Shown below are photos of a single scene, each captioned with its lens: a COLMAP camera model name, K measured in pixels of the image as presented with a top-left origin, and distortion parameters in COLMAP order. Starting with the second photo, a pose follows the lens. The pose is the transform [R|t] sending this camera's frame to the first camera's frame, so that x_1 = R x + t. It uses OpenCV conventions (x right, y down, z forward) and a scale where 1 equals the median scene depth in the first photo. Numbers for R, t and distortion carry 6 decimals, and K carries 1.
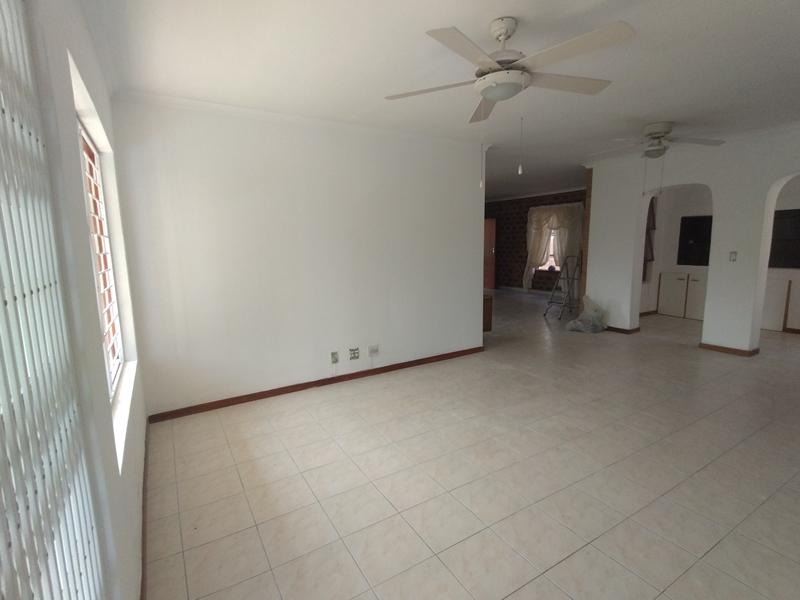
lens RADIAL K [[395.9, 0, 400.0], [0, 395.9, 300.0], [0, 0, 1]] dist [0.050639, -0.043316]
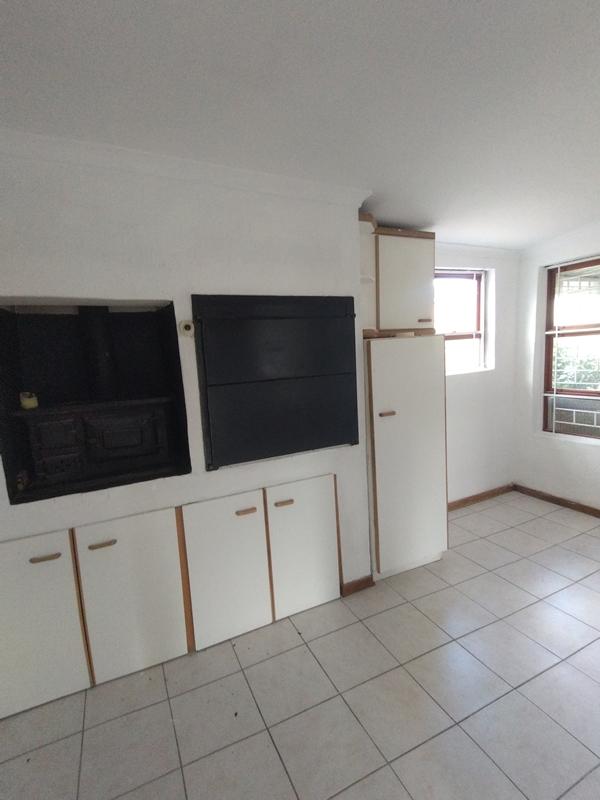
lens RADIAL K [[399.6, 0, 300.0], [0, 399.6, 400.0], [0, 0, 1]] dist [0.000328, -0.000133]
pose [[0.102377, -0.115097, 0.988065, 0.710486], [0.201251, 0.975140, 0.092739, -0.199387], [-0.974175, 0.189354, 0.122995, 1.171468]]
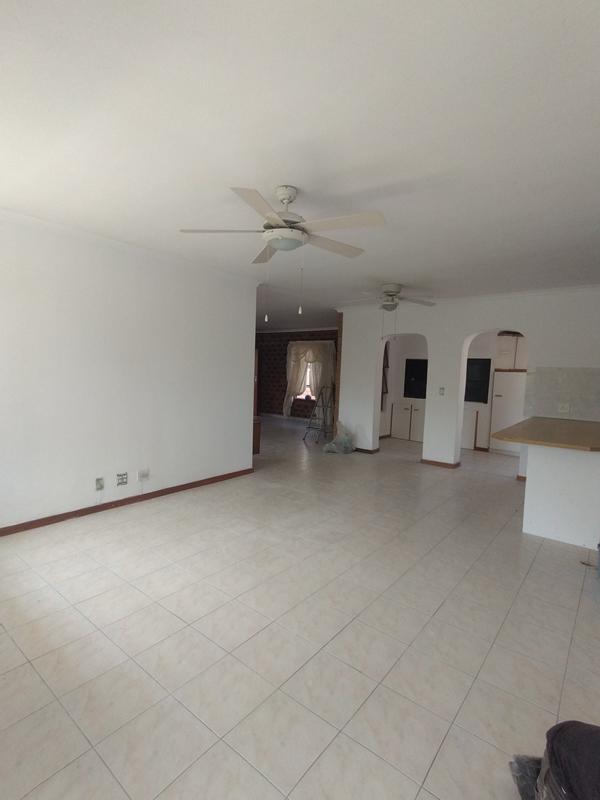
lens RADIAL K [[399.6, 0, 300.0], [0, 399.6, 400.0], [0, 0, 1]] dist [0.000328, -0.000133]
pose [[0.936609, 0.027468, 0.349299, -0.052311], [-0.002473, 0.997416, -0.071803, 0.013811], [-0.350368, 0.066388, 0.934256, -0.047177]]
